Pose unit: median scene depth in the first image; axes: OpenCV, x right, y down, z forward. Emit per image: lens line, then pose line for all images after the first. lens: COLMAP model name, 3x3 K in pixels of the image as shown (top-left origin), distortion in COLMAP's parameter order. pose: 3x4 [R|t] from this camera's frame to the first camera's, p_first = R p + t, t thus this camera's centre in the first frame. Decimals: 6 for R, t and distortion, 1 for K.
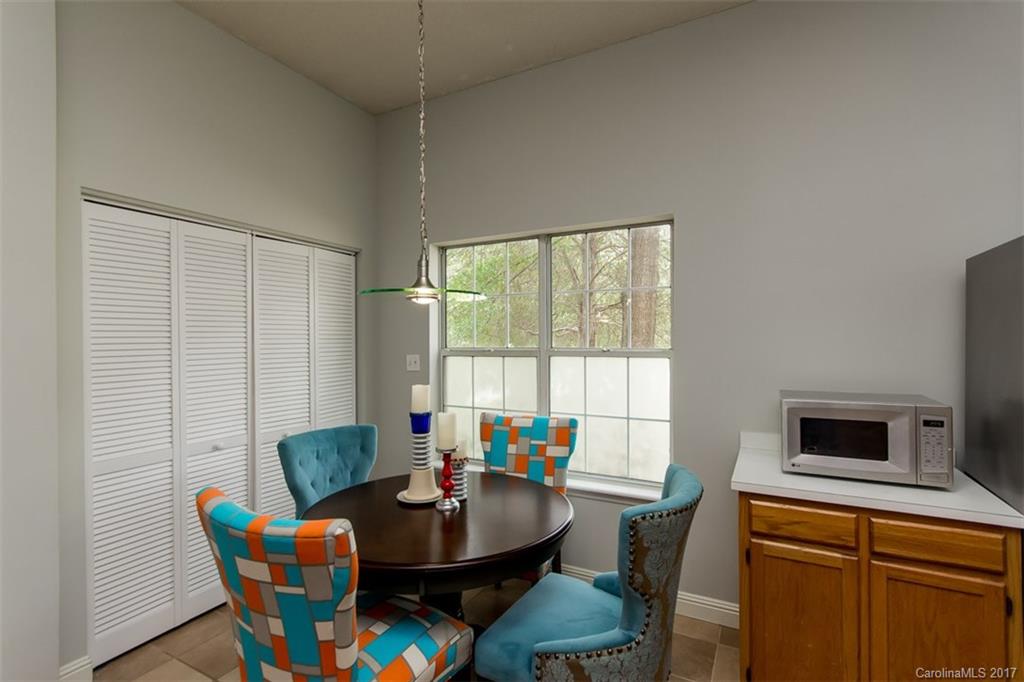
lens RADIAL K [[478.4, 0, 514.2], [0, 478.4, 341.6], [0, 0, 1]] dist [-0.001031, 0.000074]
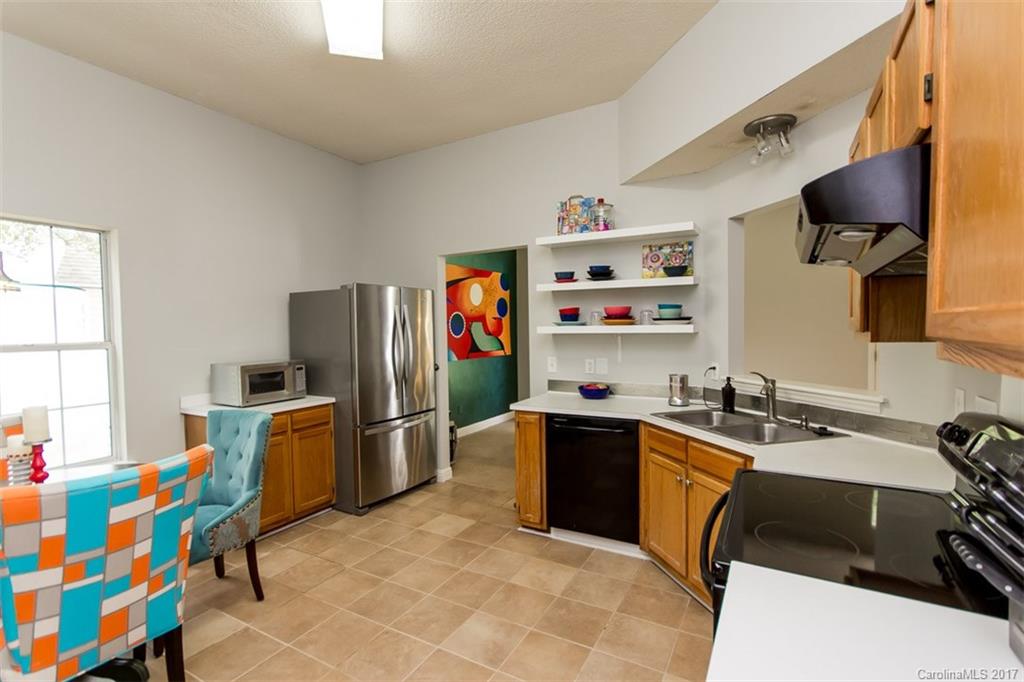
lens RADIAL K [[478.4, 0, 514.1], [0, 478.4, 342.1], [0, 0, 1]] dist [-0.001031, 0.000074]
pose [[0.031442, -0.030427, 0.999042, -1.337126], [0.018341, 0.999386, 0.029861, -0.000178], [-0.999337, 0.017385, 0.031981, -0.067571]]
